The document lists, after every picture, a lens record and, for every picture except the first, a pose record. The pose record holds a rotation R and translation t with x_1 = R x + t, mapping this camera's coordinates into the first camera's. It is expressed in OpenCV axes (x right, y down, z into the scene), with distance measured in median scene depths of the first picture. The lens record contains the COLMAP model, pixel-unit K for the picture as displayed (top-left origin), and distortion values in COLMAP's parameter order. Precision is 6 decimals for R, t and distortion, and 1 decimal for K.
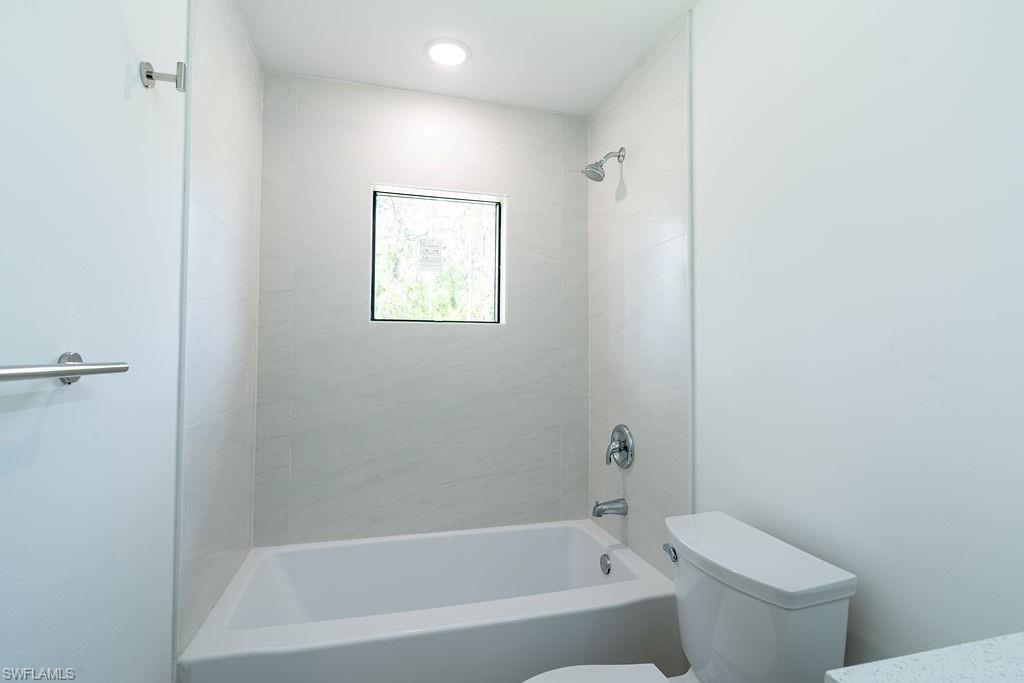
lens RADIAL K [[477.7, 0, 509.5], [0, 477.7, 345.0], [0, 0, 1]] dist [-0.002608, 0.000643]
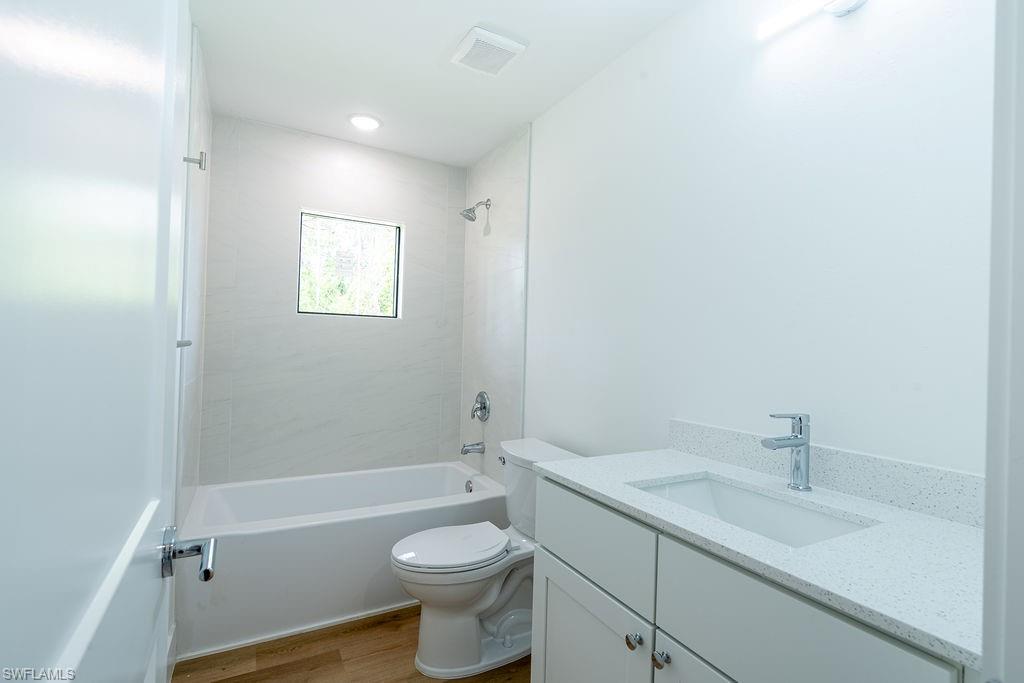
lens RADIAL K [[477.7, 0, 506.4], [0, 477.7, 343.1], [0, 0, 1]] dist [-0.002608, 0.000643]
pose [[0.973544, 0.024134, 0.227223, -0.028535], [-0.028788, 0.999438, 0.017193, -0.007292], [-0.226680, -0.023279, 0.973691, -0.427166]]
